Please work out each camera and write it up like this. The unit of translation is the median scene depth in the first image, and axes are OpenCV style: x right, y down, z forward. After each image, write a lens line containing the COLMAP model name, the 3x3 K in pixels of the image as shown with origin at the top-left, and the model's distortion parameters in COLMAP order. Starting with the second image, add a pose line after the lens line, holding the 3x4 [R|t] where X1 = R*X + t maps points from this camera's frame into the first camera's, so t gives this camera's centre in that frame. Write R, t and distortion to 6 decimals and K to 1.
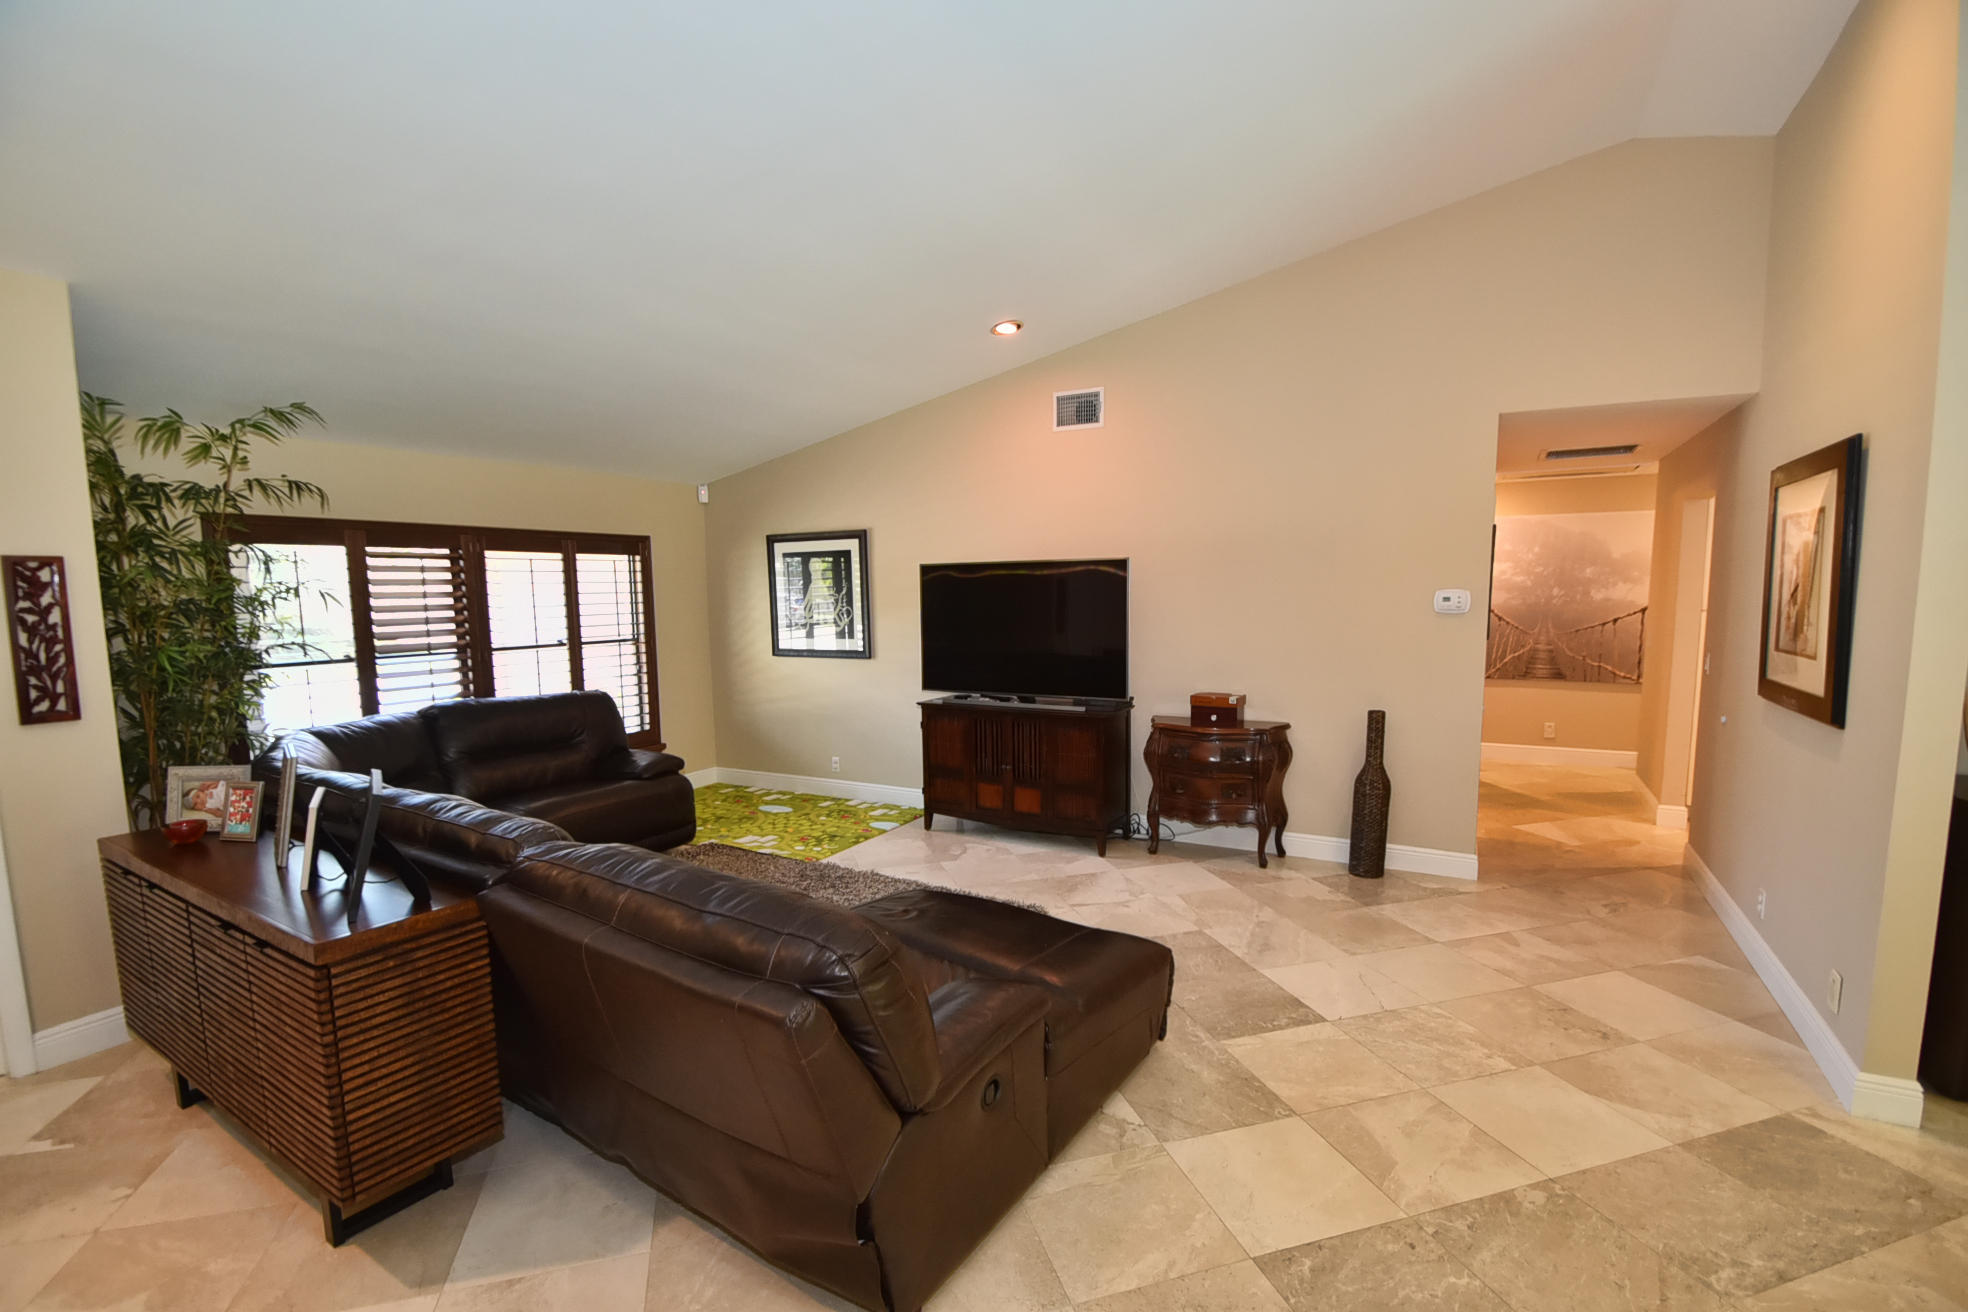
lens RADIAL K [[875.3, 0, 972.1], [0, 875.3, 712.2], [0, 0, 1]] dist [-0.000849, -0.009336]
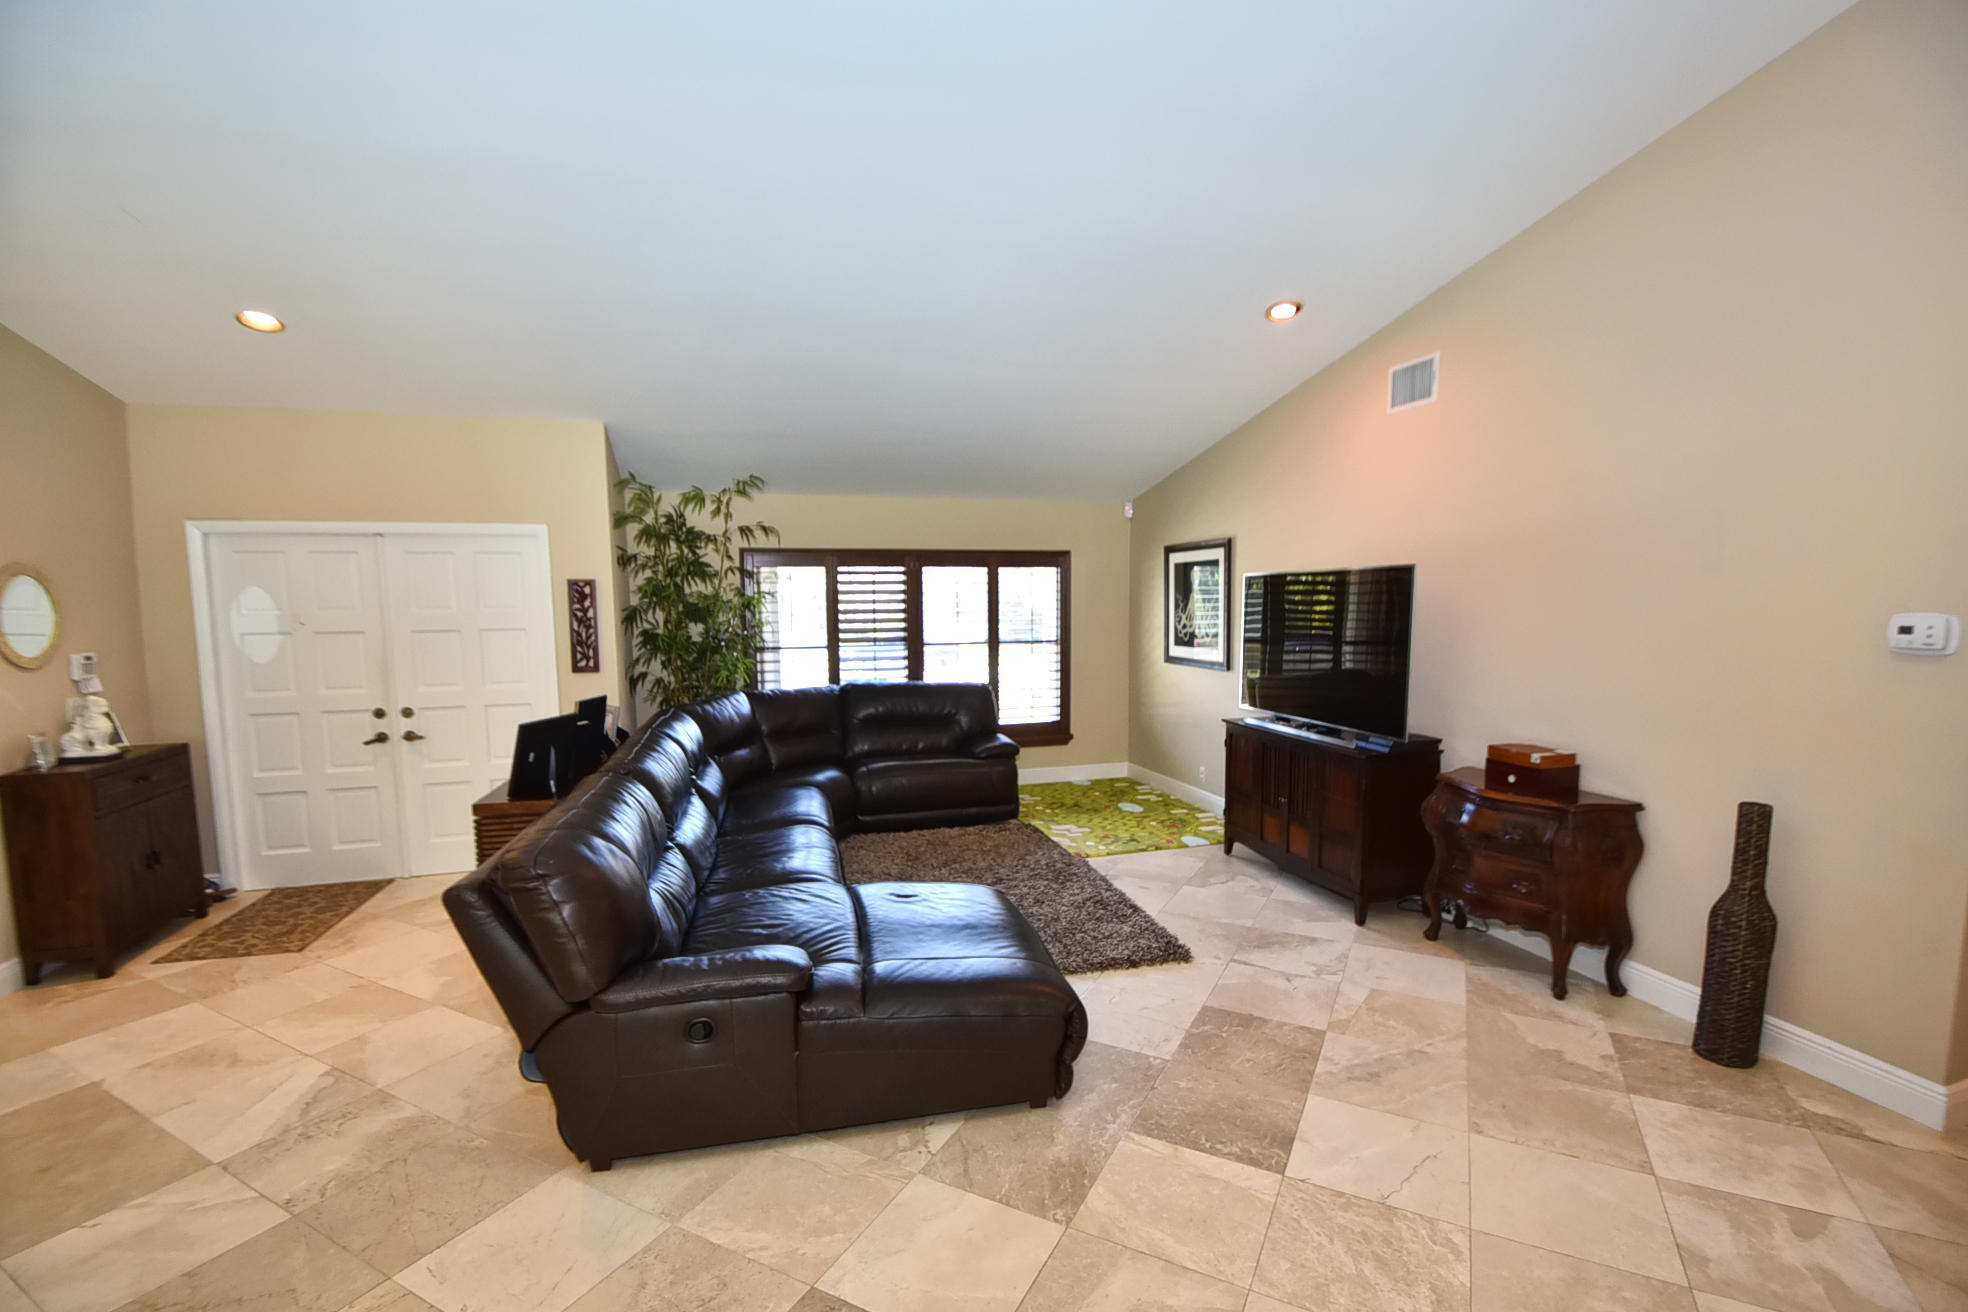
lens RADIAL K [[875.3, 0, 993.2], [0, 875.3, 691.9], [0, 0, 1]] dist [-0.000849, -0.009336]
pose [[0.720136, 0.080558, -0.689141, 0.471352], [-0.097976, 0.995091, 0.013940, -0.033392], [0.686881, 0.057480, 0.724494, 0.164610]]
